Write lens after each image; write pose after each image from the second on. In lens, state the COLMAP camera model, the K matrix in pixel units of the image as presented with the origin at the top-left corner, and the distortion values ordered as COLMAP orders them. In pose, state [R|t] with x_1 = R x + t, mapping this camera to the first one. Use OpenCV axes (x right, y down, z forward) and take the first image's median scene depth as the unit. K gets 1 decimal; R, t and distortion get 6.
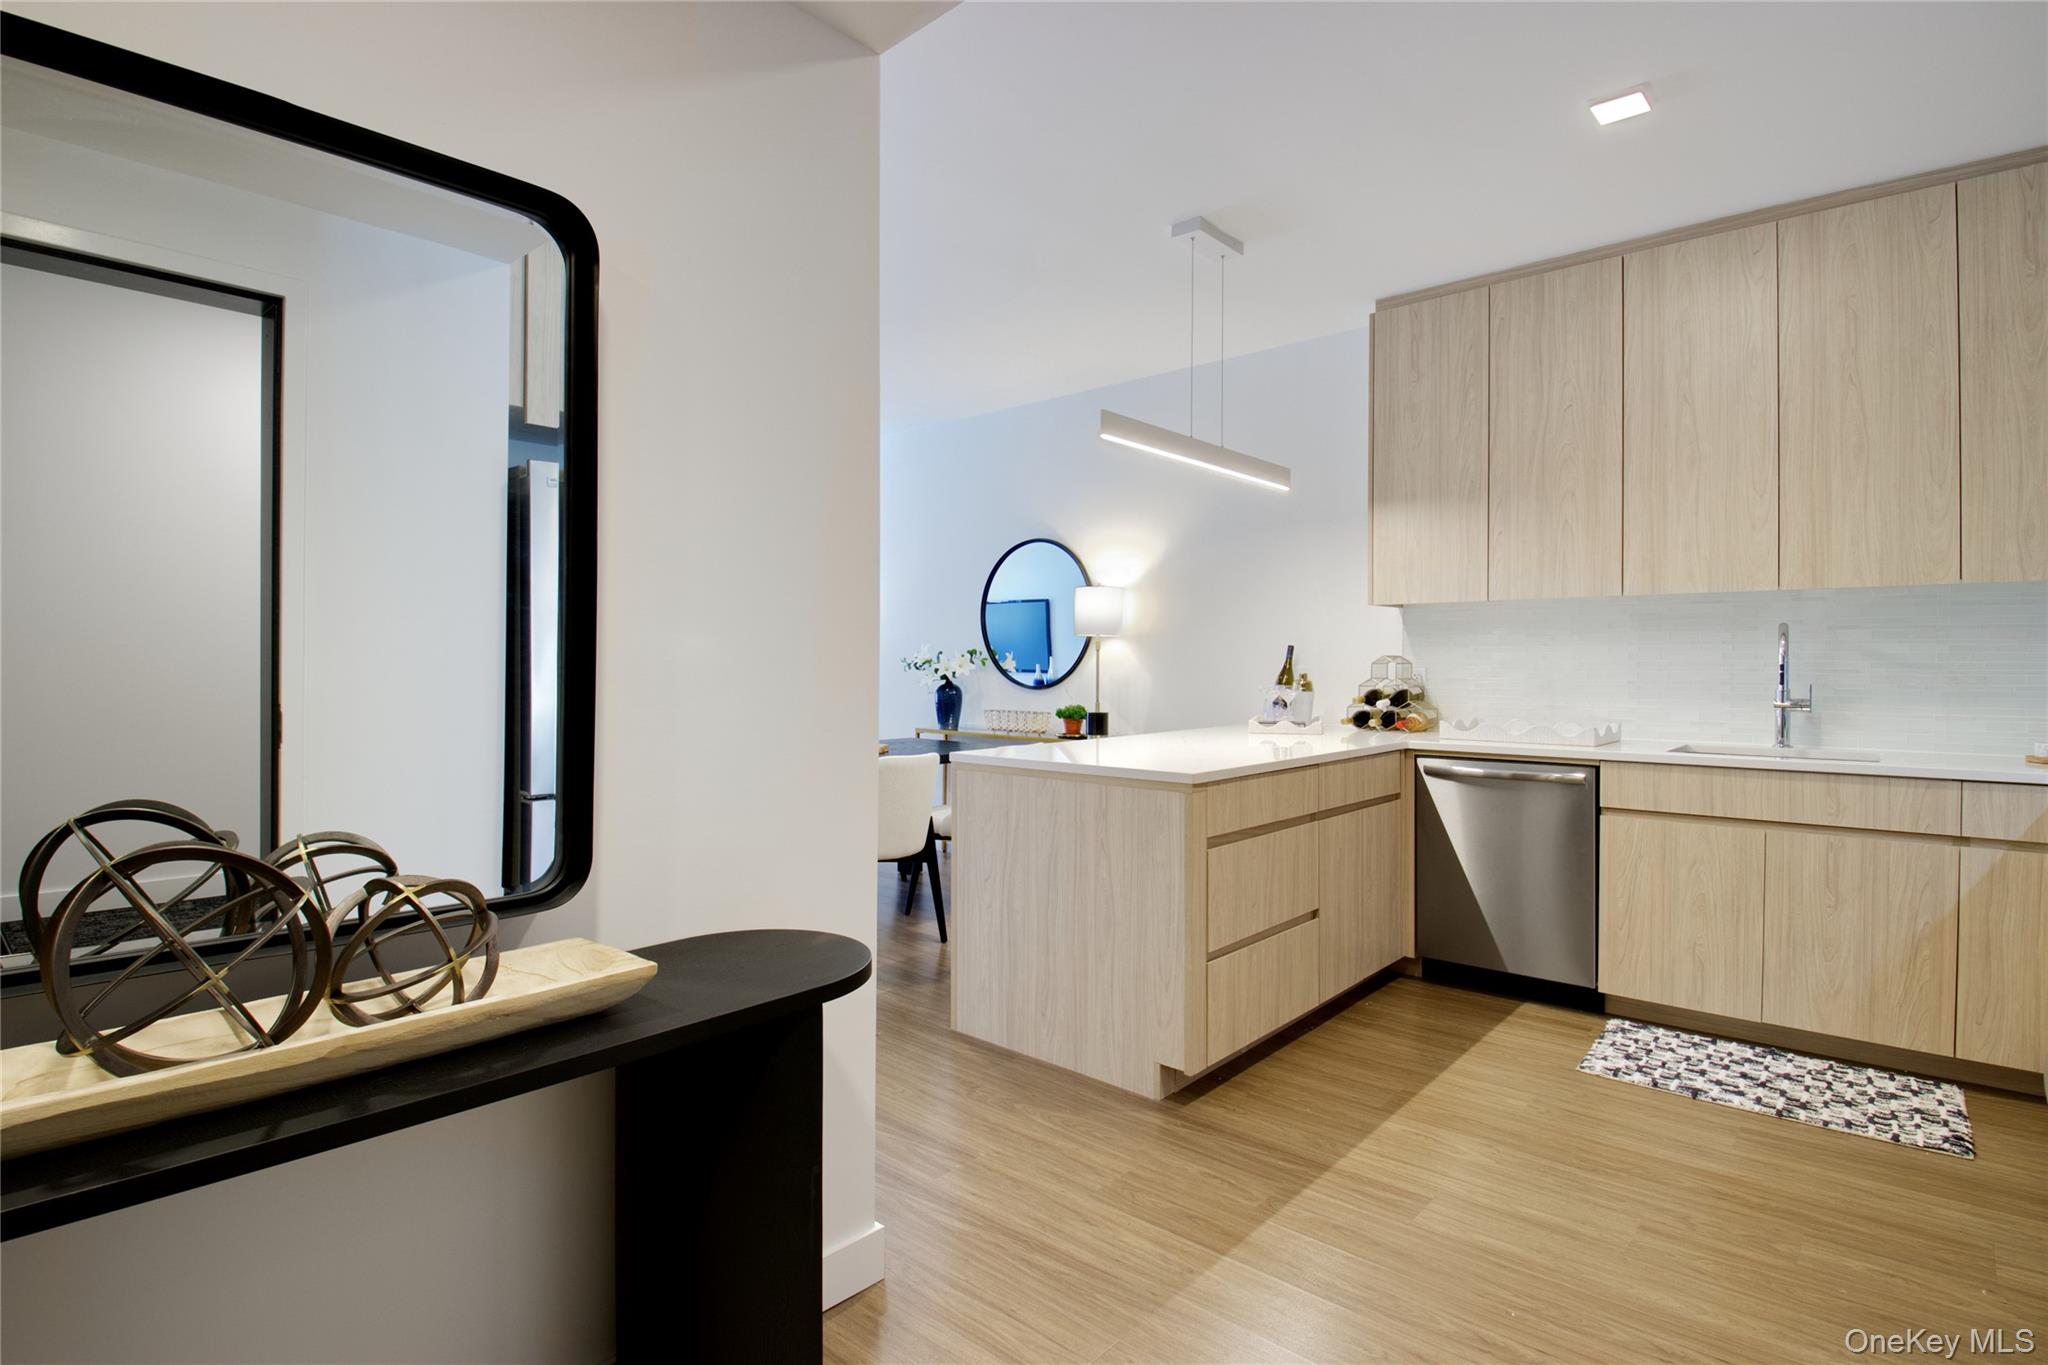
lens RADIAL K [[1016.1, 0, 1030.2], [0, 1016.1, 674.0], [0, 0, 1]] dist [-0.000093, -0.000019]
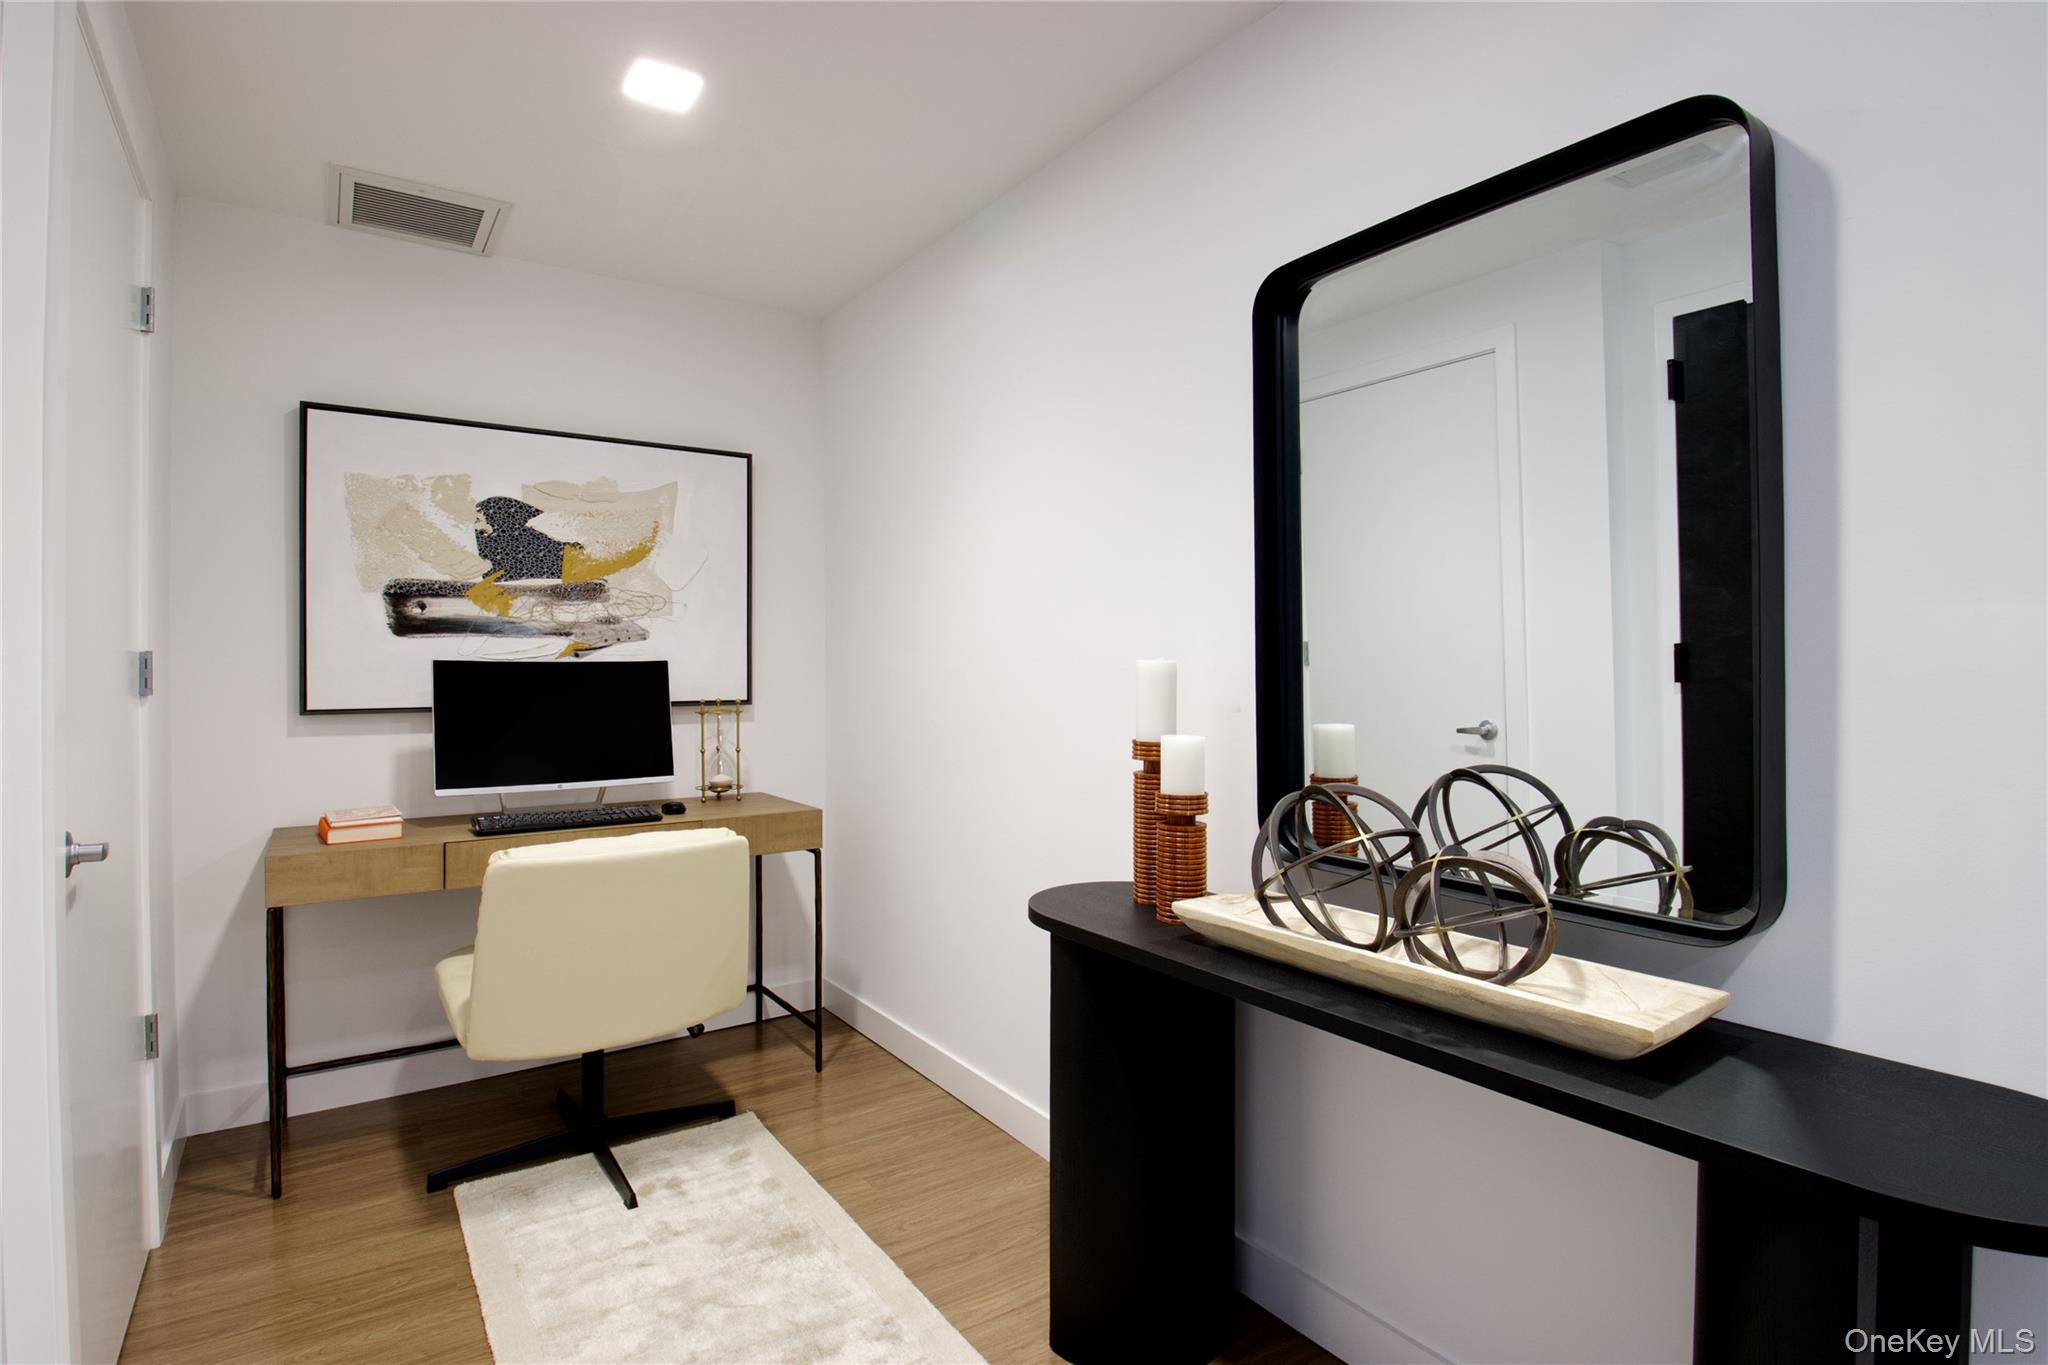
lens RADIAL K [[1016.1, 0, 1030.2], [0, 1016.1, 674.0], [0, 0, 1]] dist [-0.000093, -0.000019]
pose [[-0.236882, -0.004030, -0.971530, 0.600297], [-0.002010, 0.999991, -0.003658, 0.016171], [0.971536, 0.001086, -0.236888, 0.846304]]
